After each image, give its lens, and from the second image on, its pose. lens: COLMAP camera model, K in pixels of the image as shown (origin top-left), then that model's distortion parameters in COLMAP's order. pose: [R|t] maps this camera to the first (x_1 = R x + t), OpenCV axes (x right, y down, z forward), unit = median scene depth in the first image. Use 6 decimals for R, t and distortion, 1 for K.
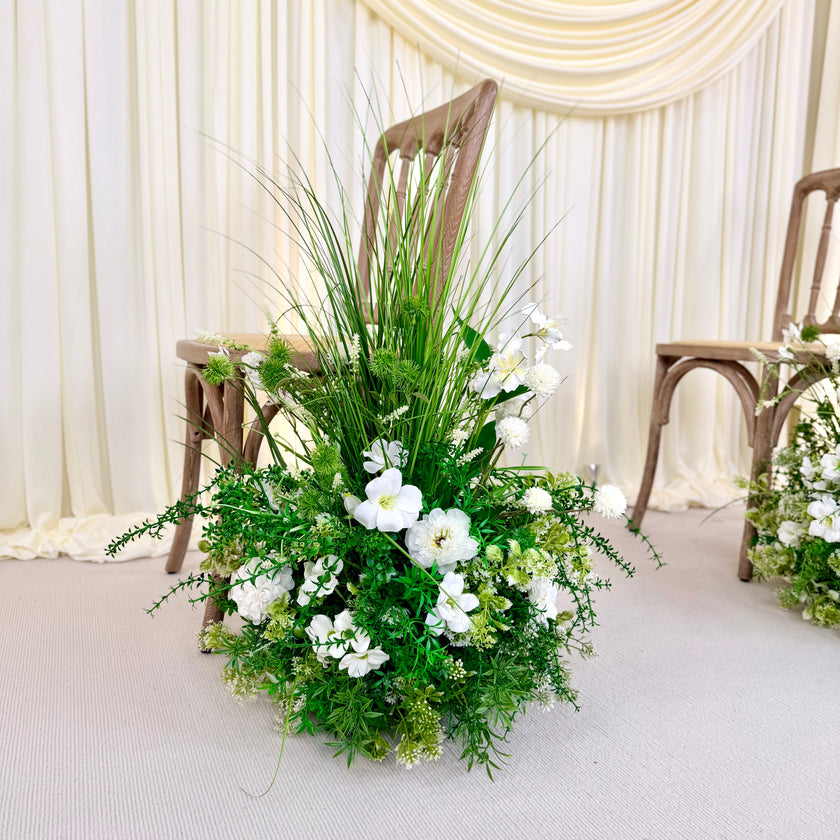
lens RADIAL K [[792.4, 0, 420.0], [0, 792.4, 420.0], [0, 0, 1]] dist [0.179401, -0.473943]
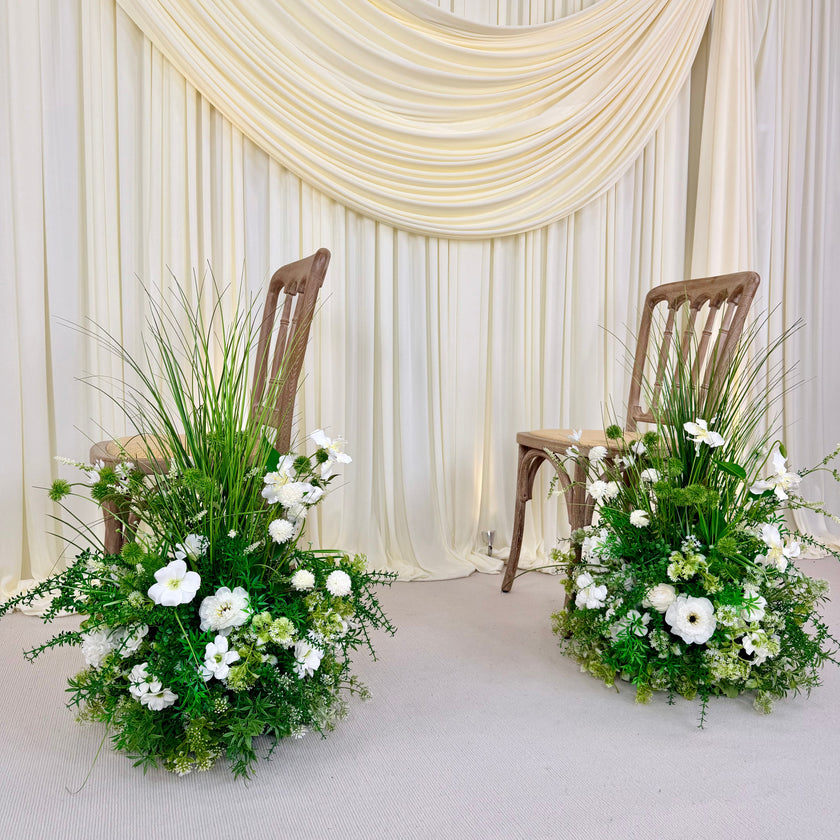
lens RADIAL K [[787.3, 0, 420.0], [0, 787.3, 420.0], [0, 0, 1]] dist [0.104619, -0.174195]
pose [[0.997859, -0.003683, -0.065296, 0.392936], [0.000165, 0.998551, -0.053813, -0.089768], [0.065399, 0.053687, 0.996414, -0.313104]]
